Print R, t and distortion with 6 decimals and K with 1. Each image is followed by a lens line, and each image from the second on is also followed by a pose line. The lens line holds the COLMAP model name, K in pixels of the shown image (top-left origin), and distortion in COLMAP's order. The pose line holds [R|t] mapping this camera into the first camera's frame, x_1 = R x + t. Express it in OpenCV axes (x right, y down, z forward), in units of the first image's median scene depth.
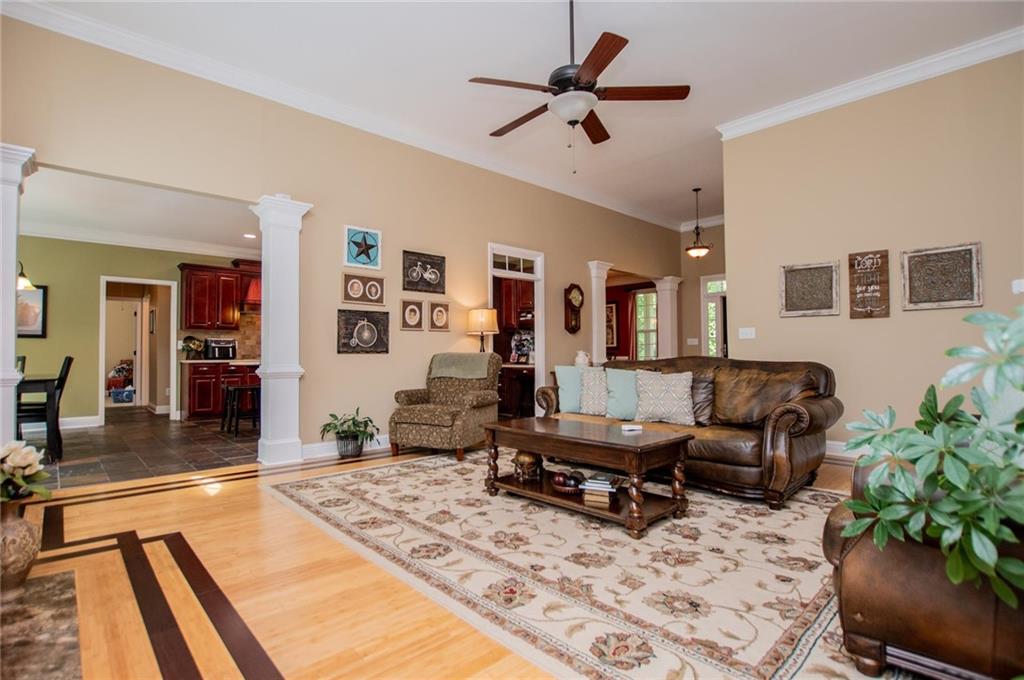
lens RADIAL K [[495.0, 0, 523.1], [0, 495.0, 342.7], [0, 0, 1]] dist [-0.025789, -0.000238]
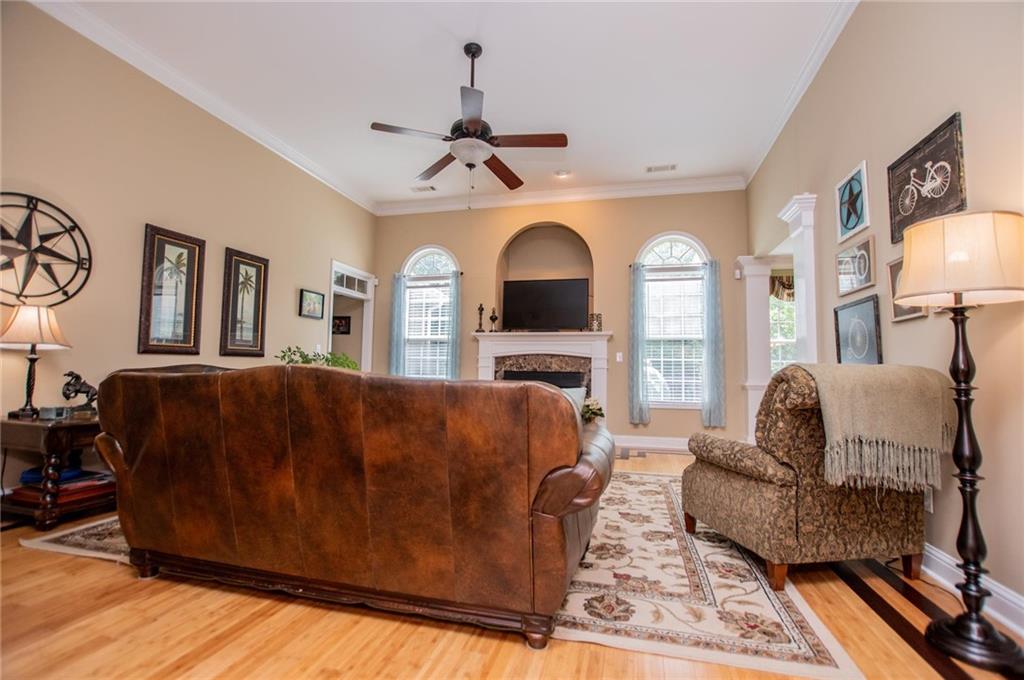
lens RADIAL K [[452.9, 0, 516.9], [0, 452.9, 341.8], [0, 0, 1]] dist [-0.019955, -0.000109]
pose [[-0.849235, -0.042970, -0.526264, 0.344529], [0.001555, 0.996475, -0.083872, 0.034962], [0.528013, -0.072045, -0.846175, 1.249961]]
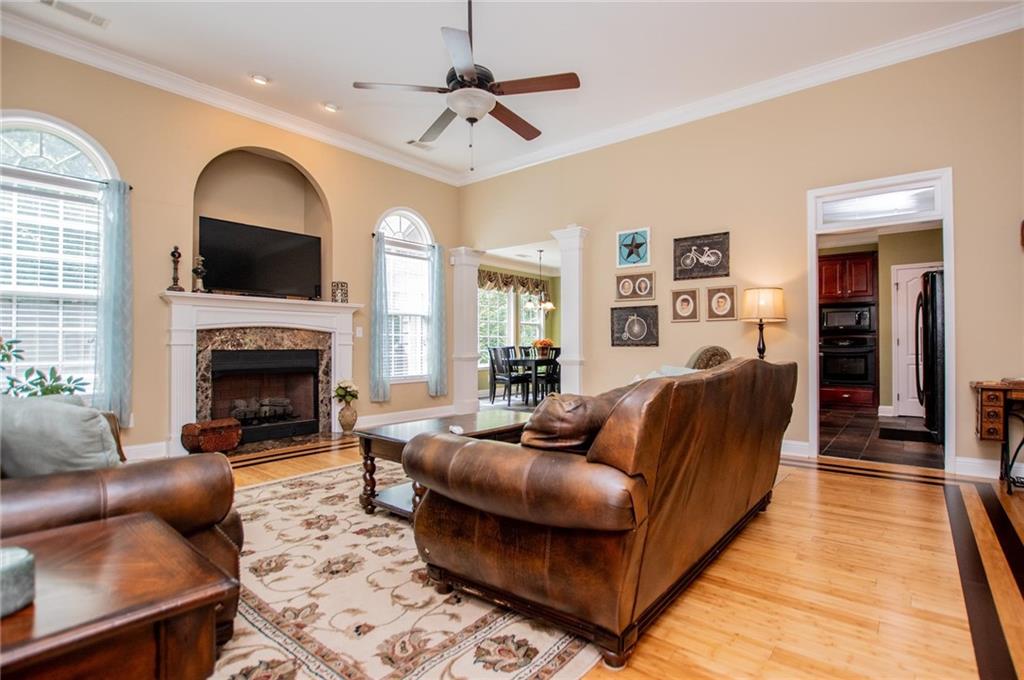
lens RADIAL K [[495.0, 0, 523.1], [0, 495.0, 342.7], [0, 0, 1]] dist [-0.025789, -0.000238]
pose [[0.124470, 0.004060, -0.992215, 0.715521], [0.022039, 0.999734, 0.006855, 0.001412], [0.991979, -0.022721, 0.124348, 0.621782]]
